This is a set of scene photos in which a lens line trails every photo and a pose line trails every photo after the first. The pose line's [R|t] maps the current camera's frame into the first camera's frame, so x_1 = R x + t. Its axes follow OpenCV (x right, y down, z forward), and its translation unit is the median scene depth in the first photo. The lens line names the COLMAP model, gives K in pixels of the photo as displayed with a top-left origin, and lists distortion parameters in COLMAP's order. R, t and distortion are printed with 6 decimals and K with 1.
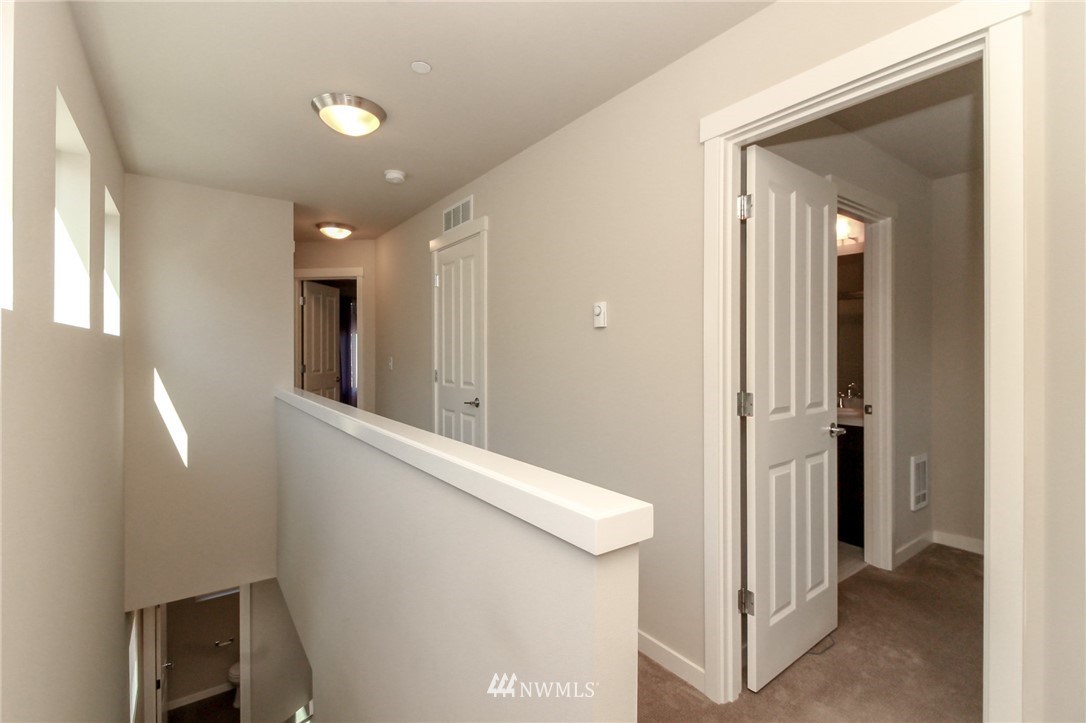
lens RADIAL K [[495.8, 0, 544.2], [0, 495.8, 354.6], [0, 0, 1]] dist [0.000060, -0.001604]
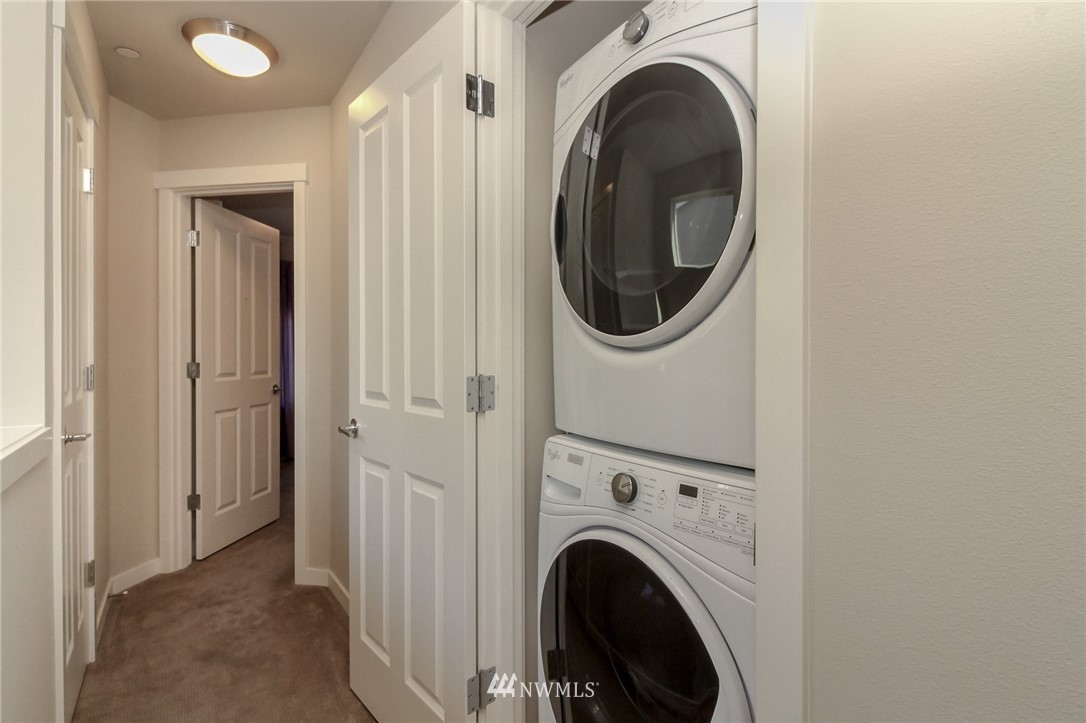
lens RADIAL K [[495.8, 0, 542.9], [0, 495.8, 355.2], [0, 0, 1]] dist [0.000060, -0.001604]
pose [[0.706331, 0.000022, 0.707882, 0.090219], [0.004245, 0.999982, -0.004266, 0.064938], [-0.707869, 0.006018, 0.706318, -0.796381]]
